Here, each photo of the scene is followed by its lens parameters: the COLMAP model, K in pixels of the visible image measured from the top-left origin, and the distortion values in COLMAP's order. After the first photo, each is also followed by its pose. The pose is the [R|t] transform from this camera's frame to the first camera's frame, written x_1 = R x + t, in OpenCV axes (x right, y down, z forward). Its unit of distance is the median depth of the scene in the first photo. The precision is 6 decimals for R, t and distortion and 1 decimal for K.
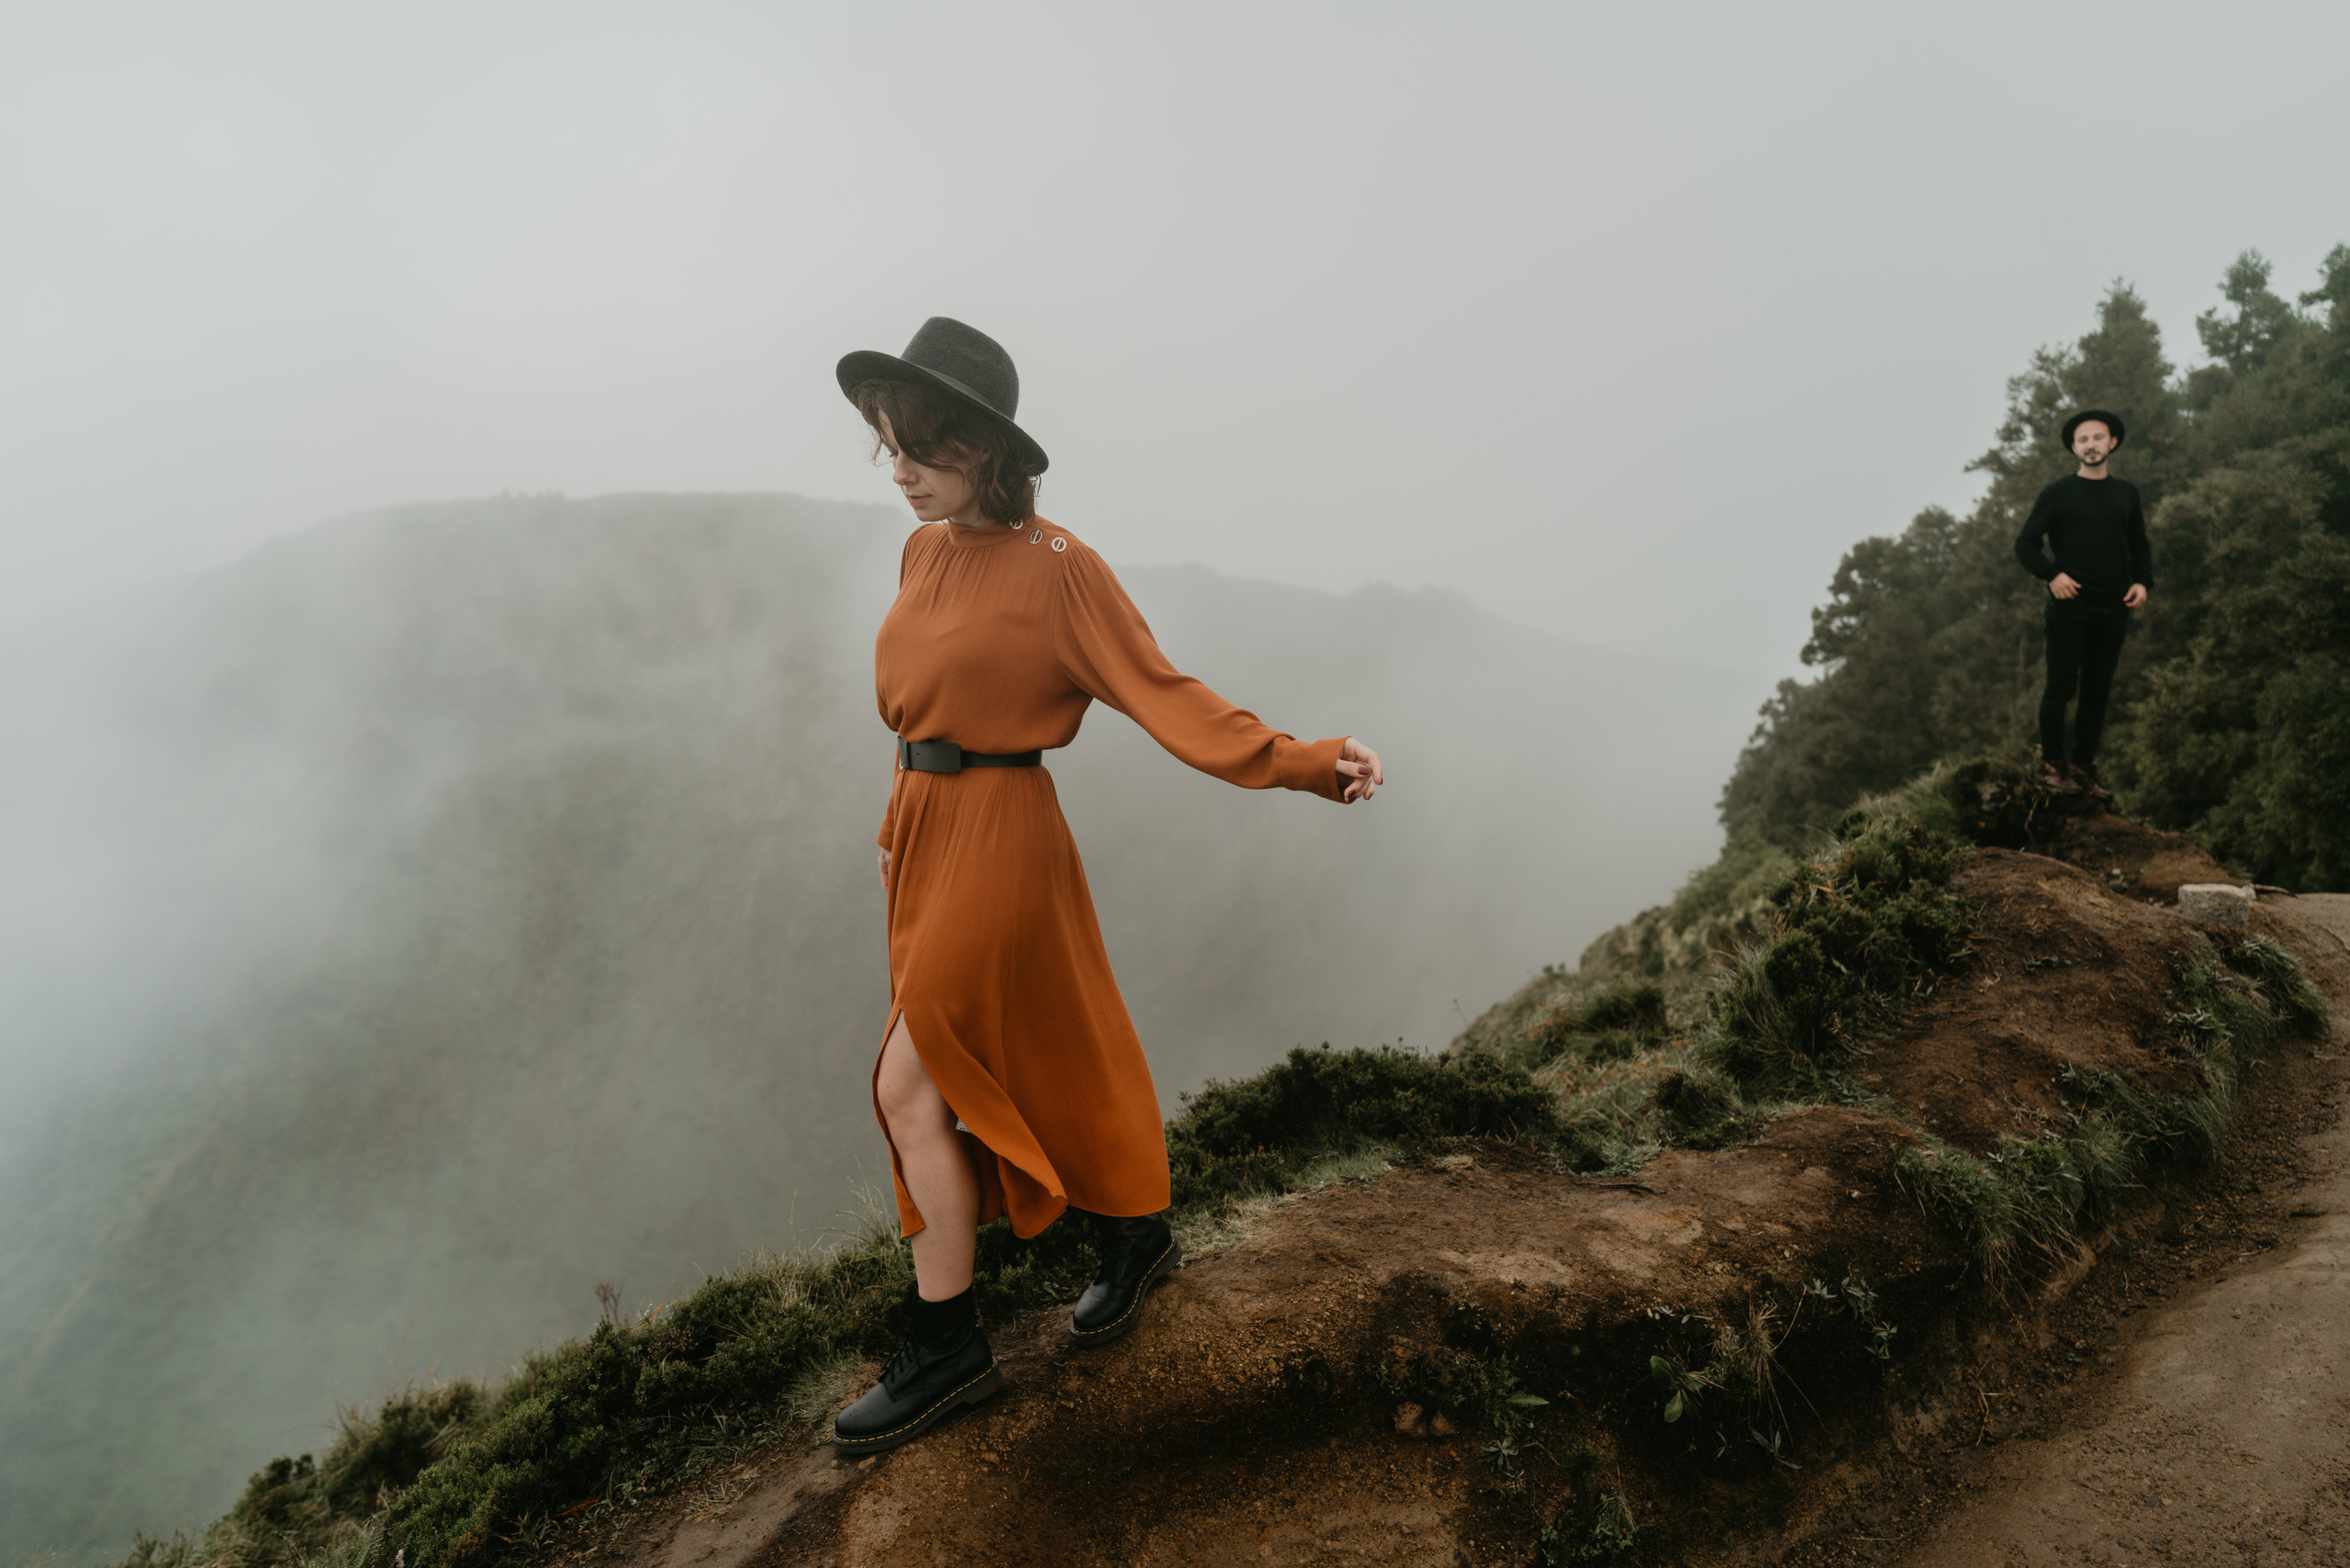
lens RADIAL K [[1621.1, 0, 1175.2], [0, 1621.1, 782.7], [0, 0, 1]] dist [0.022139, 0.000667]
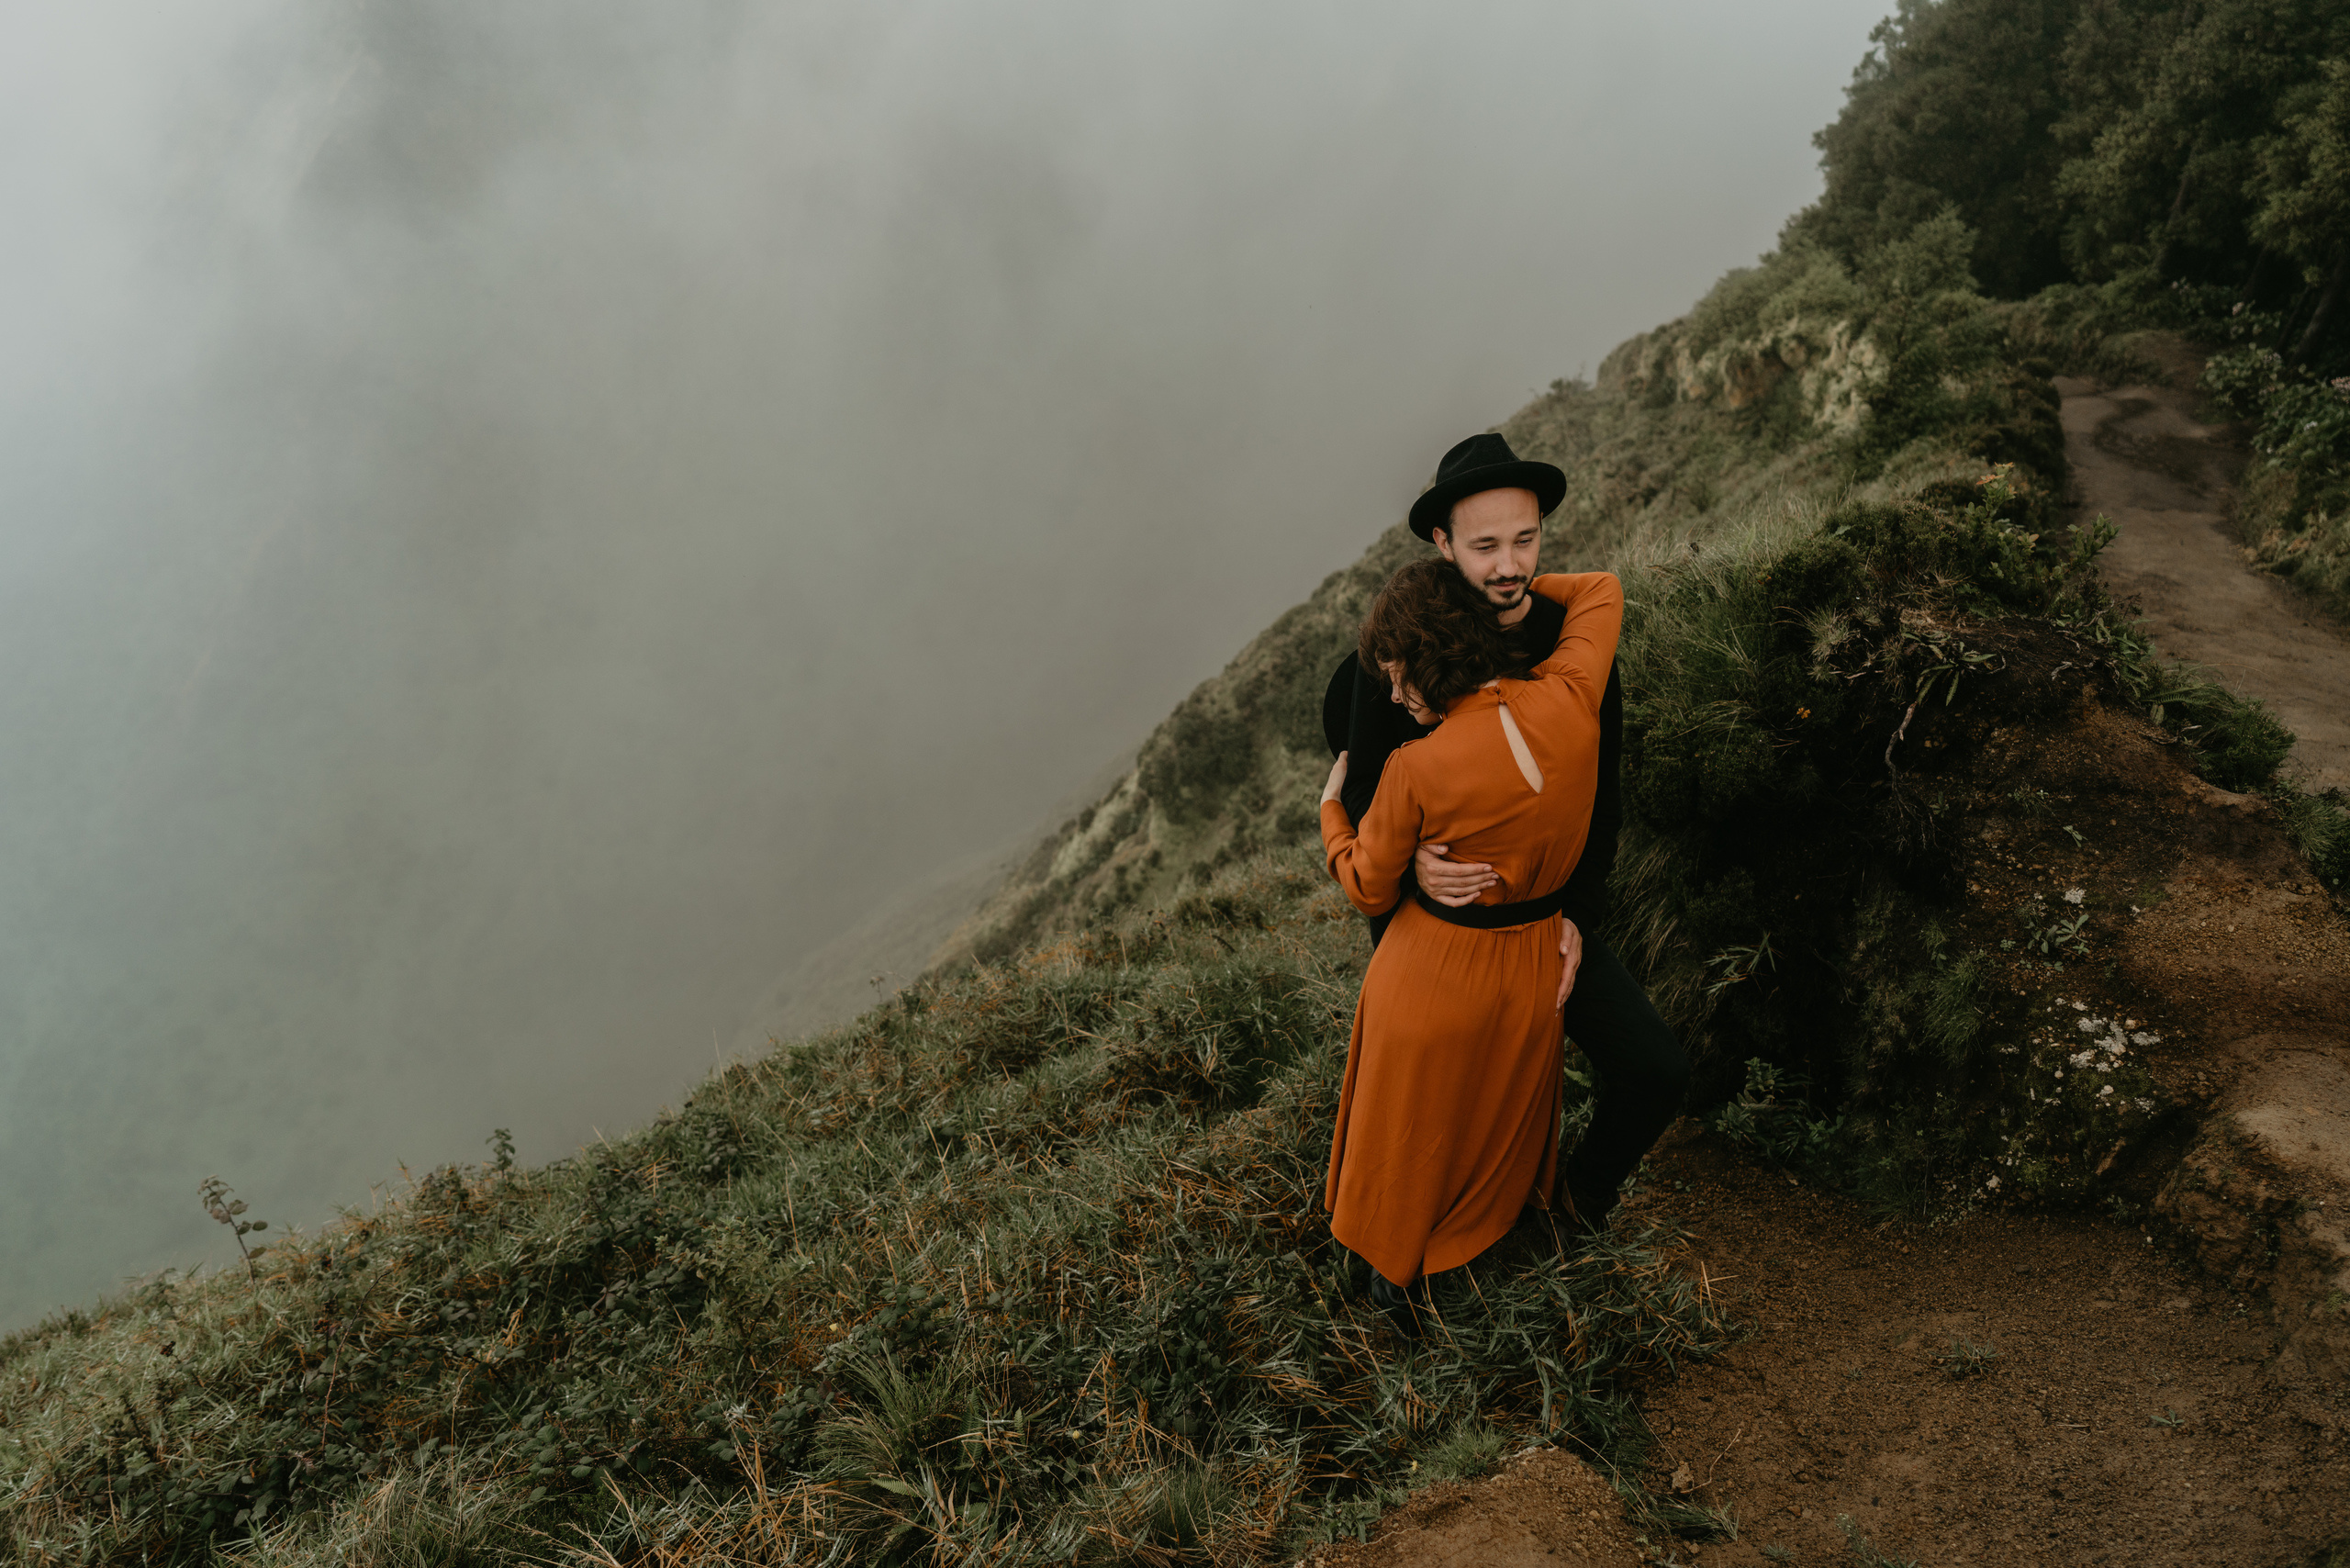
lens RADIAL K [[1621.1, 0, 1175.0], [0, 1621.1, 783.8], [0, 0, 1]] dist [0.022139, 0.000667]
pose [[0.999057, 0.002742, -0.043325, 0.079200], [0.014046, 0.923902, 0.382371, -0.028256], [0.041076, -0.382619, 0.922993, 0.134024]]
